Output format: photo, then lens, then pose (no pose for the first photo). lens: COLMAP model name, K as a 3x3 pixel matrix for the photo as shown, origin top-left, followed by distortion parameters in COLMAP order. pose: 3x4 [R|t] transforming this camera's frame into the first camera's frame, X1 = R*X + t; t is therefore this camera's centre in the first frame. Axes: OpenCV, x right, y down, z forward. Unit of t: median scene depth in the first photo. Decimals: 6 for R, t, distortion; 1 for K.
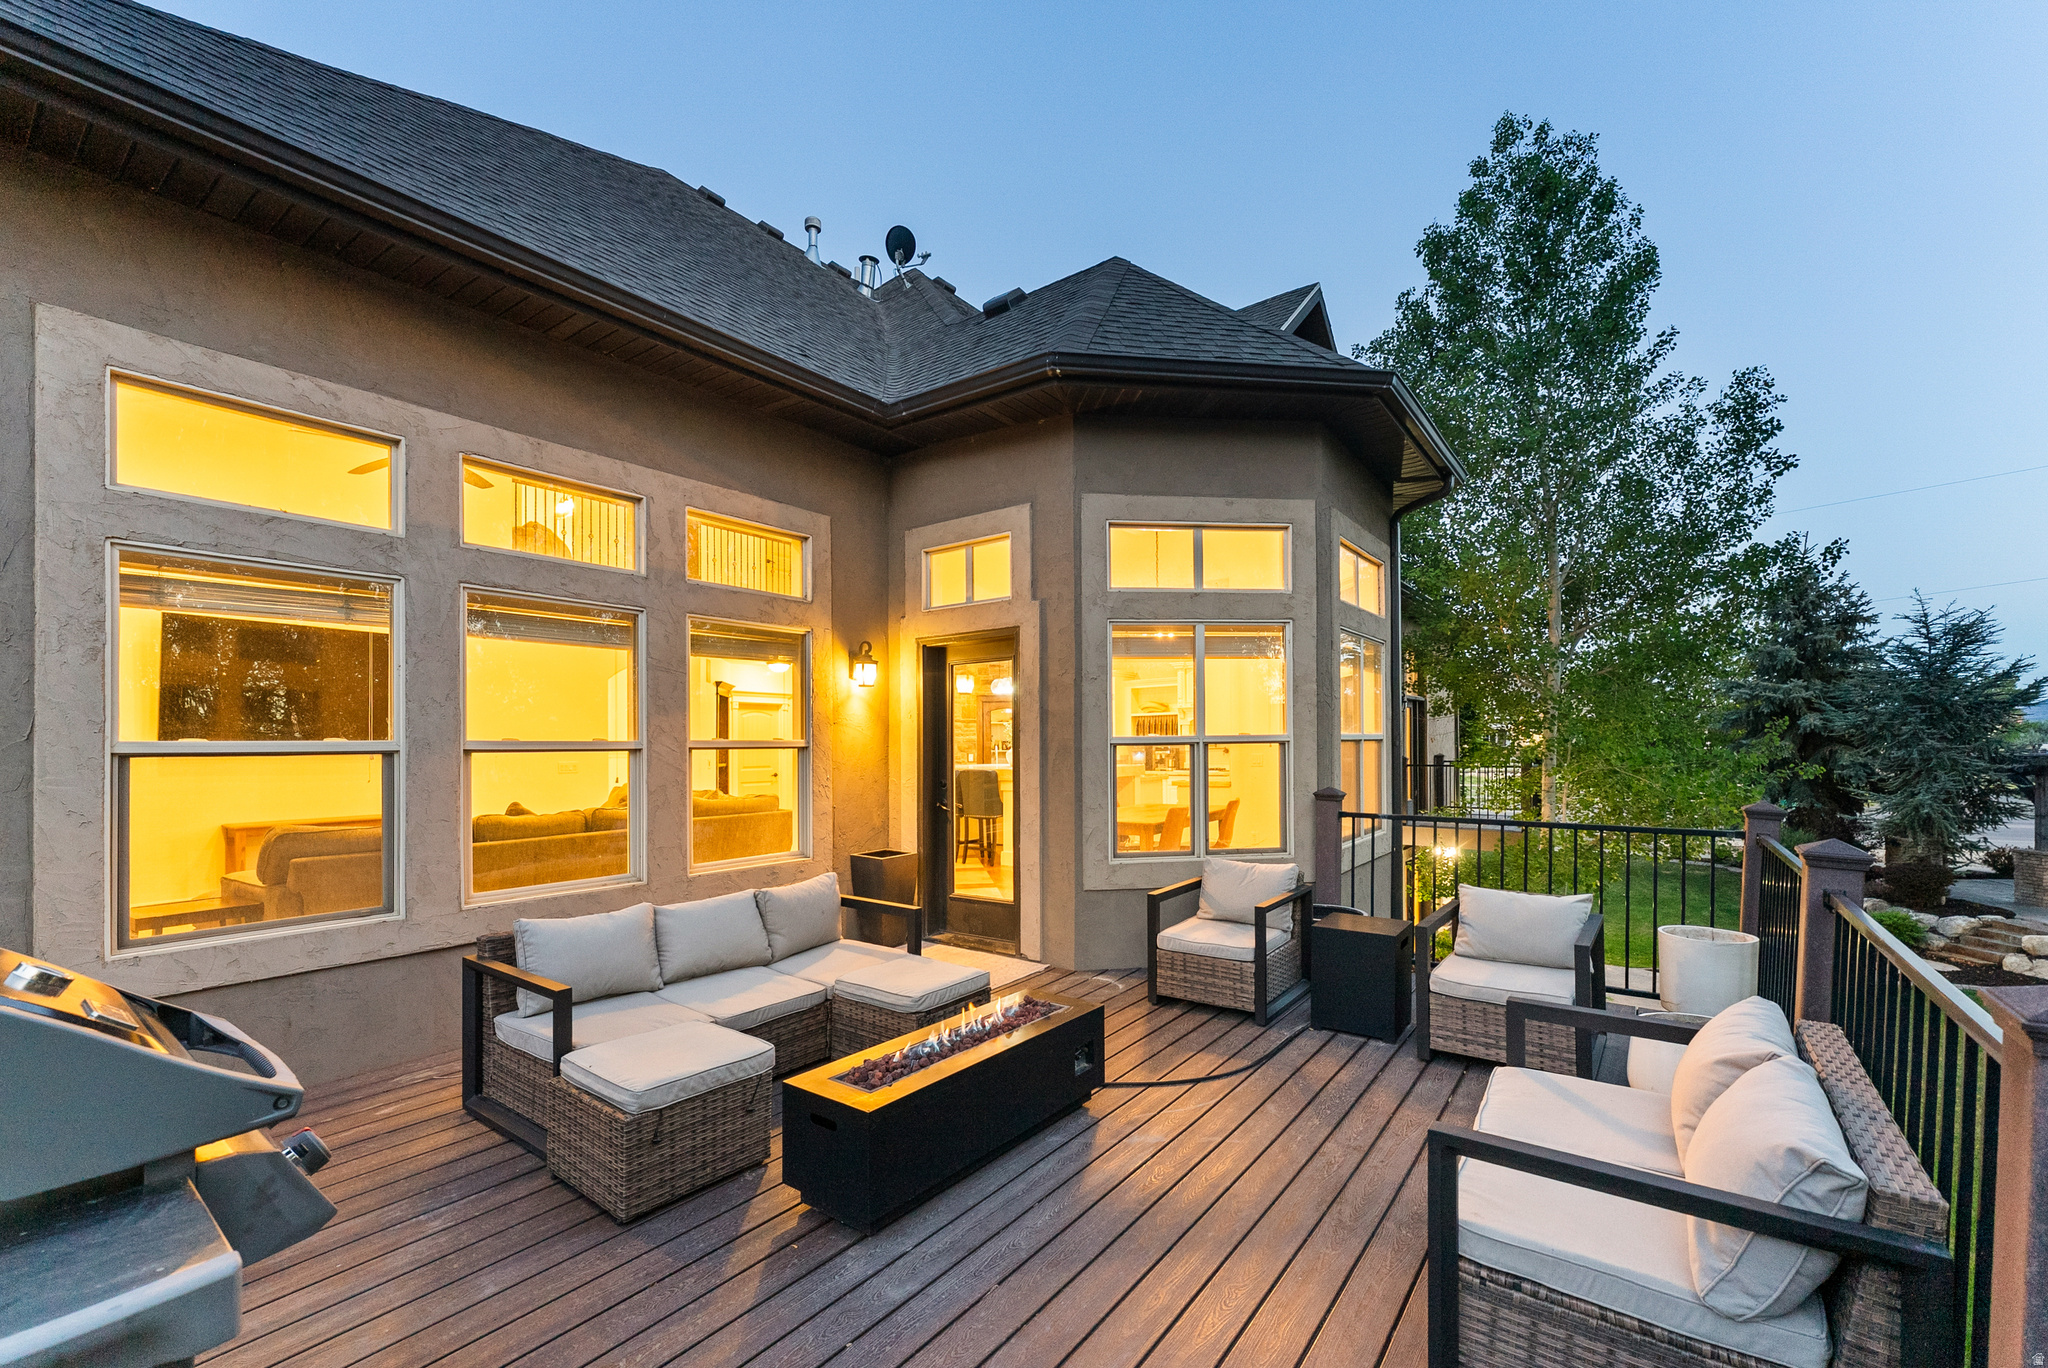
lens RADIAL K [[838.8, 0, 1021.9], [0, 838.8, 743.4], [0, 0, 1]] dist [0.000170, 0.000003]
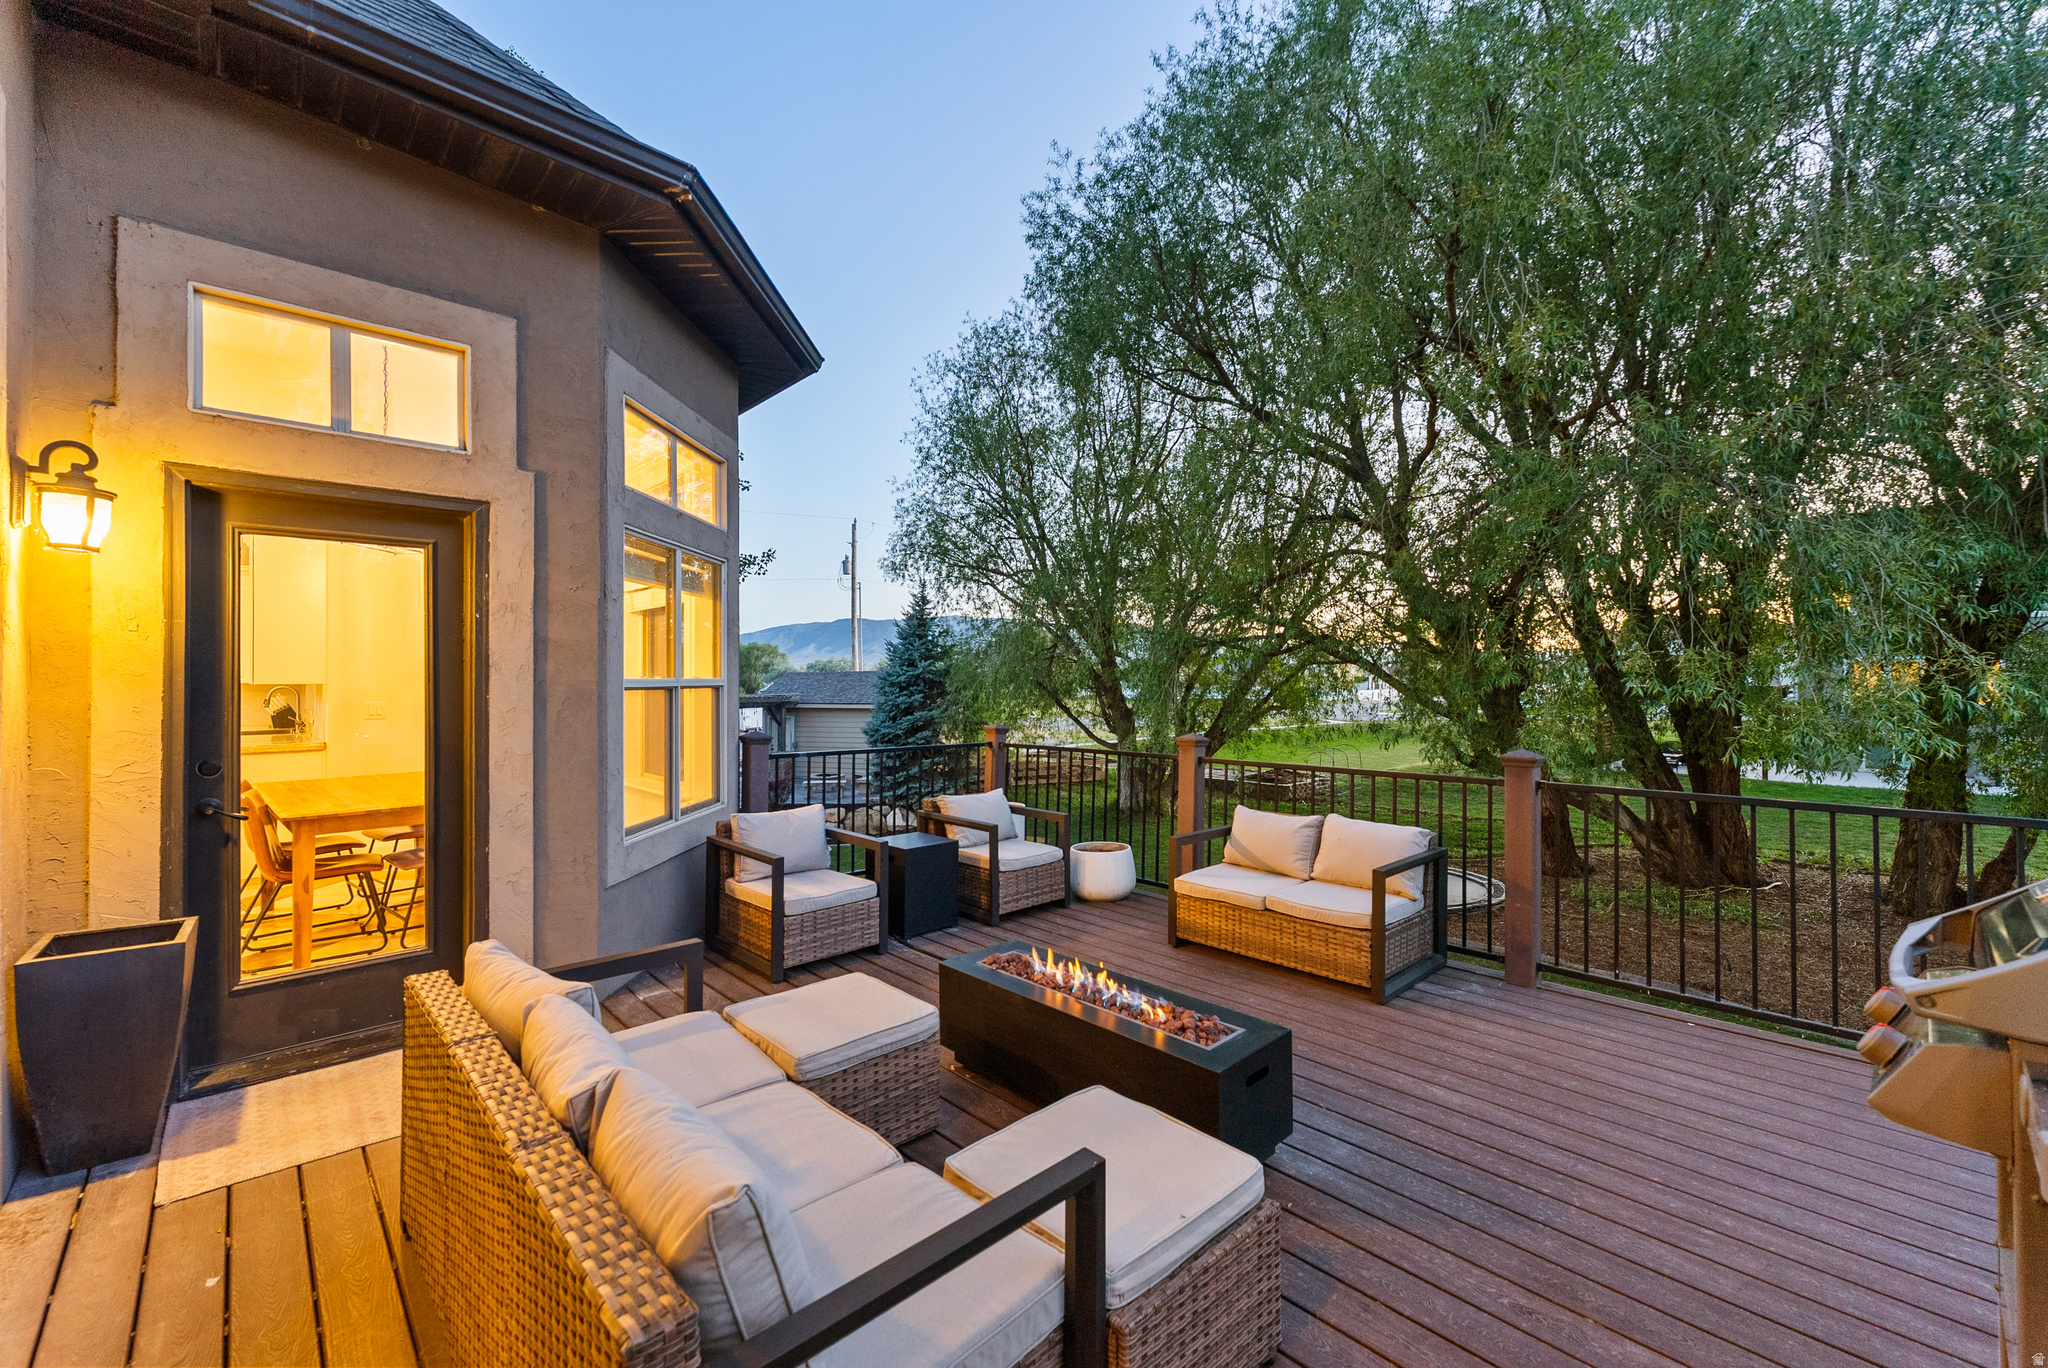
lens RADIAL K [[825.8, 0, 1024.0], [0, 825.8, 684.0], [0, 0, 1]] dist [0.000375, 0.000040]
pose [[0.163498, 0.008646, 0.986506, -0.564653], [0.000226, 0.999961, -0.008801, 0.003365], [-0.986544, 0.001662, 0.163490, 0.511522]]
